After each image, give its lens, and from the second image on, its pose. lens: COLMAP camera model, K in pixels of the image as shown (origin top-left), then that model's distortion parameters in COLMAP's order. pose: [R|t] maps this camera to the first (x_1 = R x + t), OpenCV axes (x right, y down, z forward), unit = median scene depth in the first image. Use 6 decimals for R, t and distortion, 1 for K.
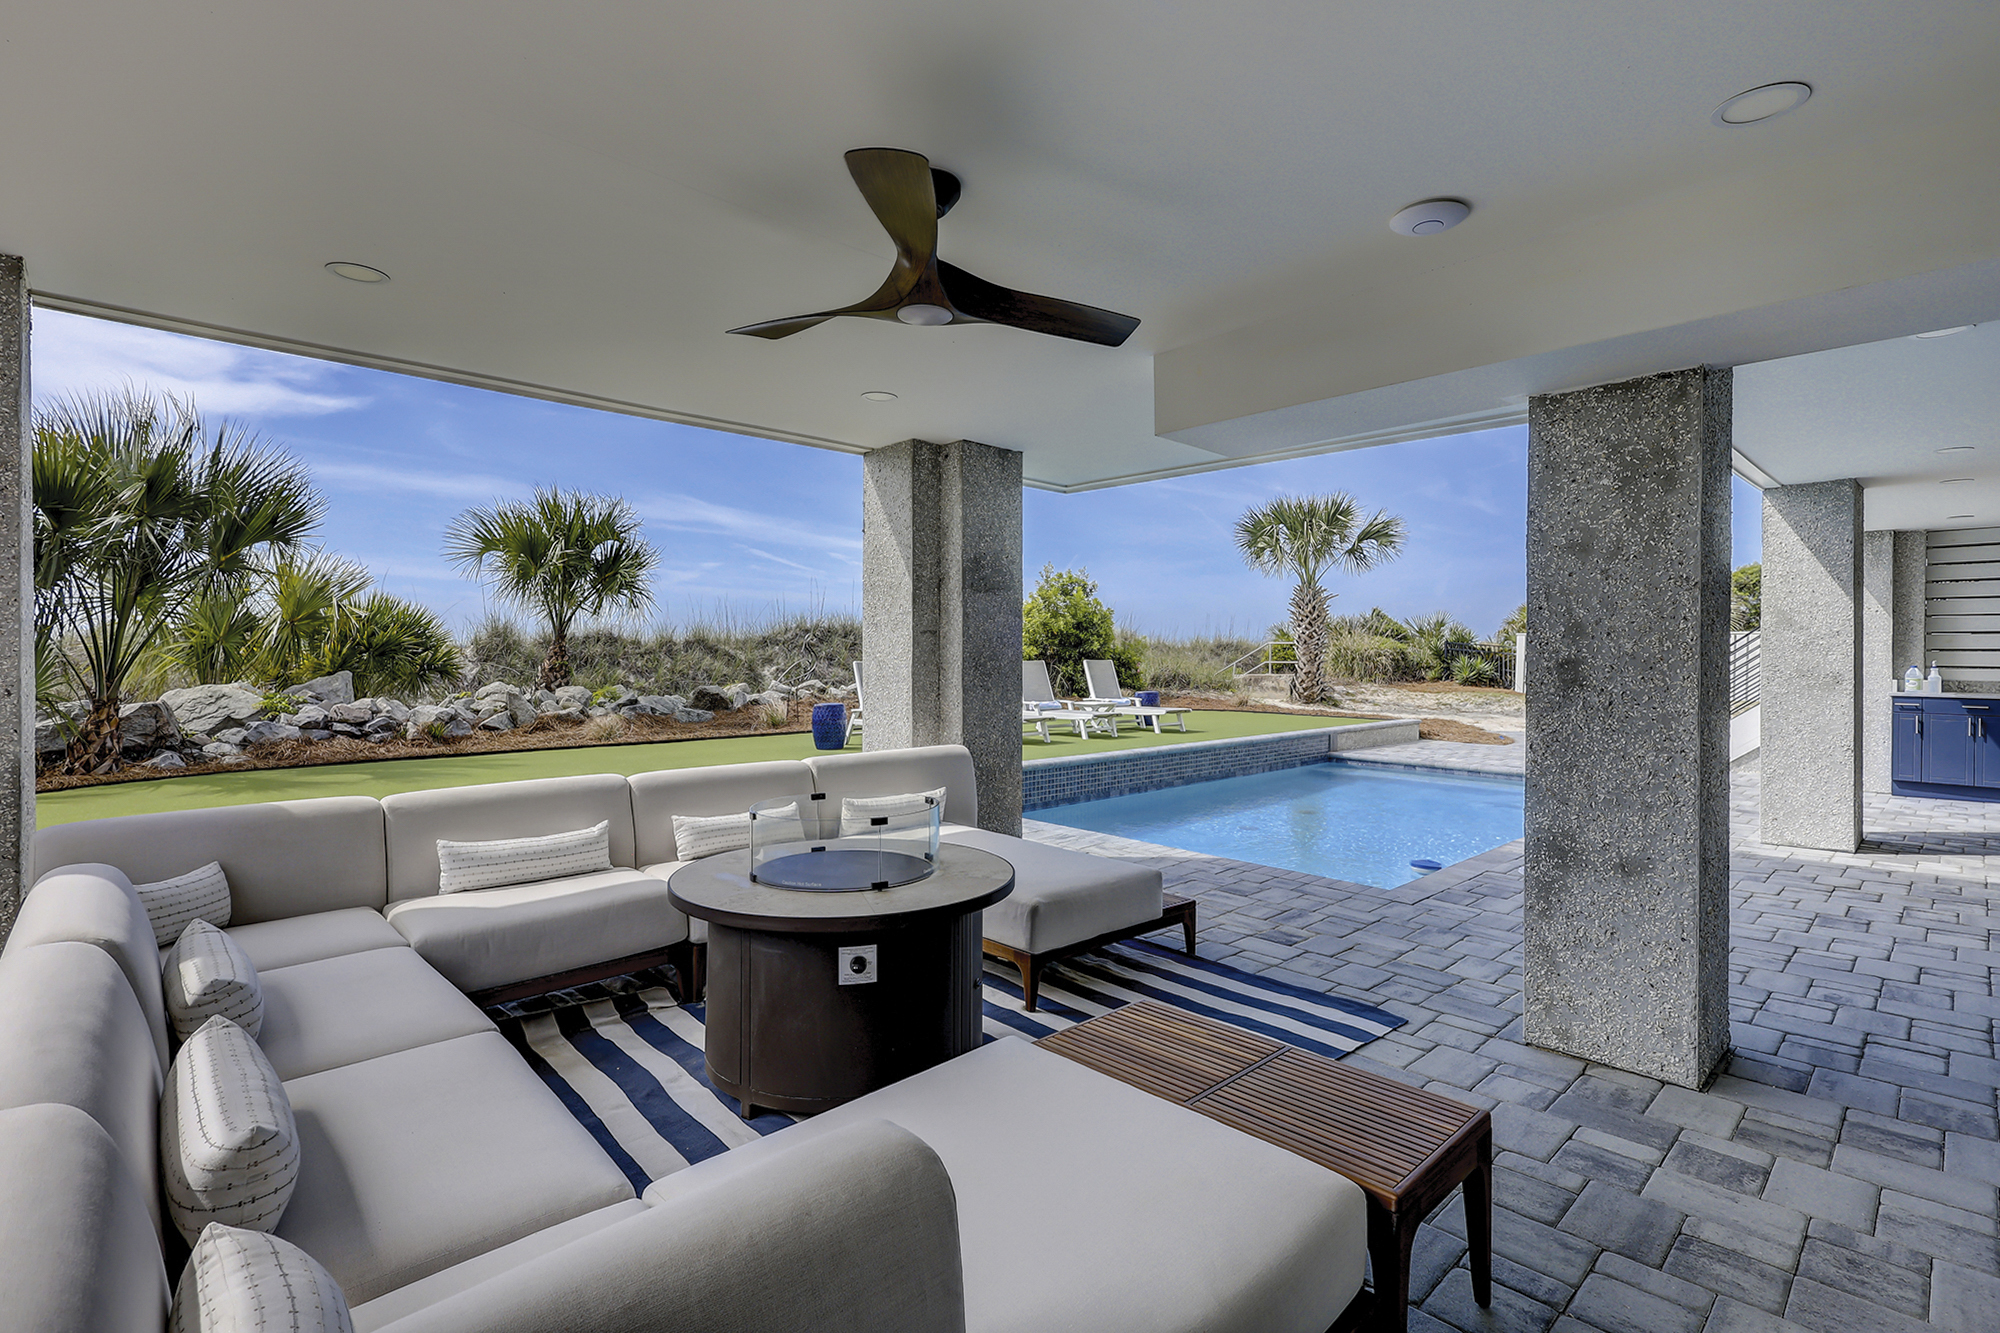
lens RADIAL K [[922.9, 0, 1000.0], [0, 922.9, 666.5], [0, 0, 1]] dist [-0.008990, 0.000098]
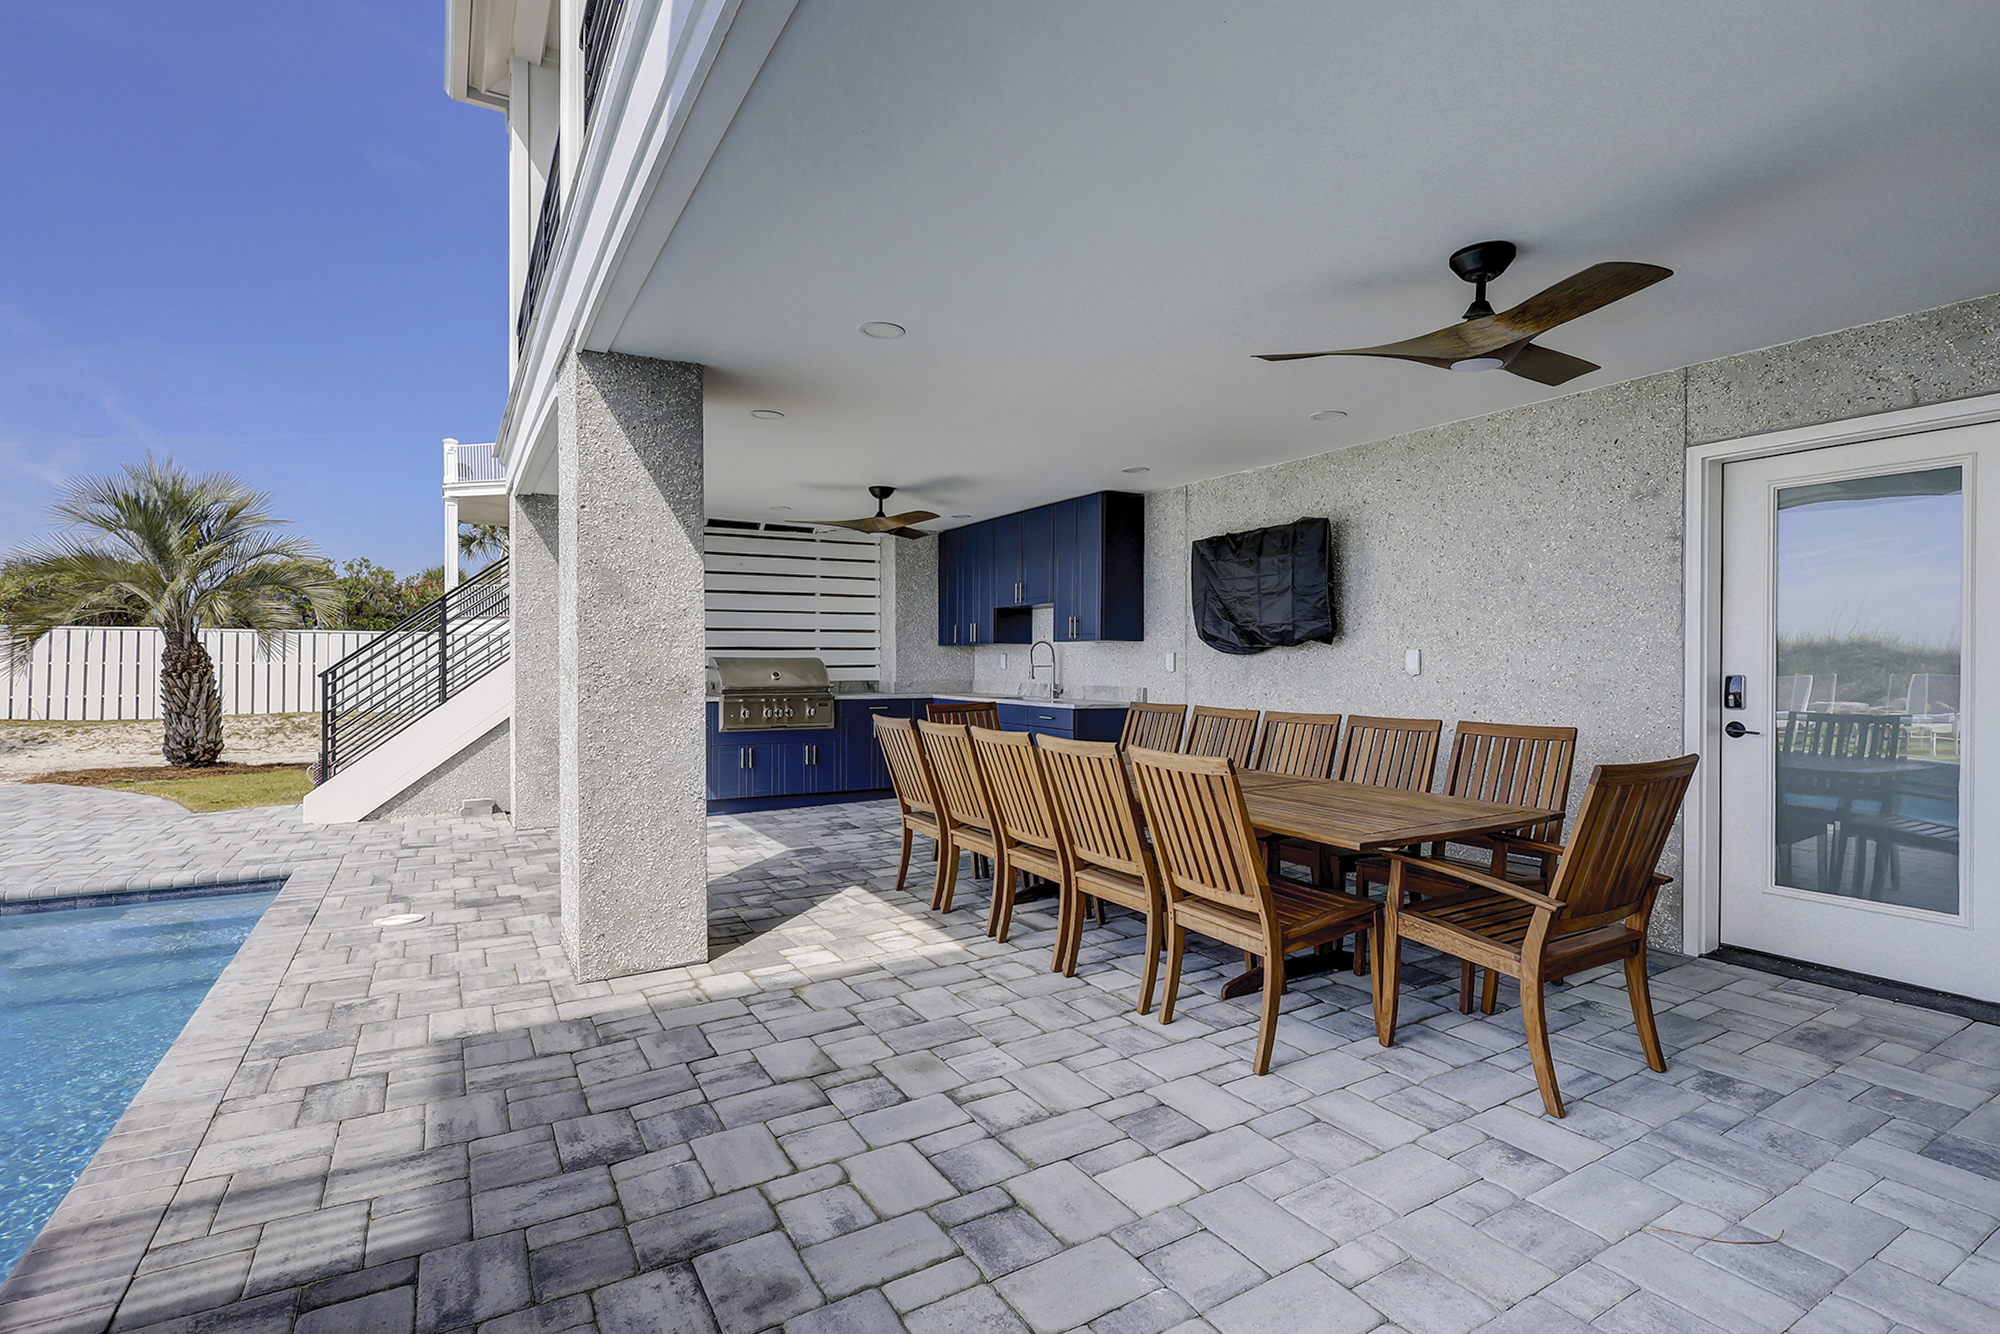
lens RADIAL K [[943.1, 0, 990.9], [0, 943.1, 667.0], [0, 0, 1]] dist [0.003789, 0.001239]
pose [[0.241378, -0.009786, 0.970382, 0.110452], [0.014688, 0.999871, 0.006430, -0.000234], [-0.970320, 0.012701, 0.241490, 0.204644]]
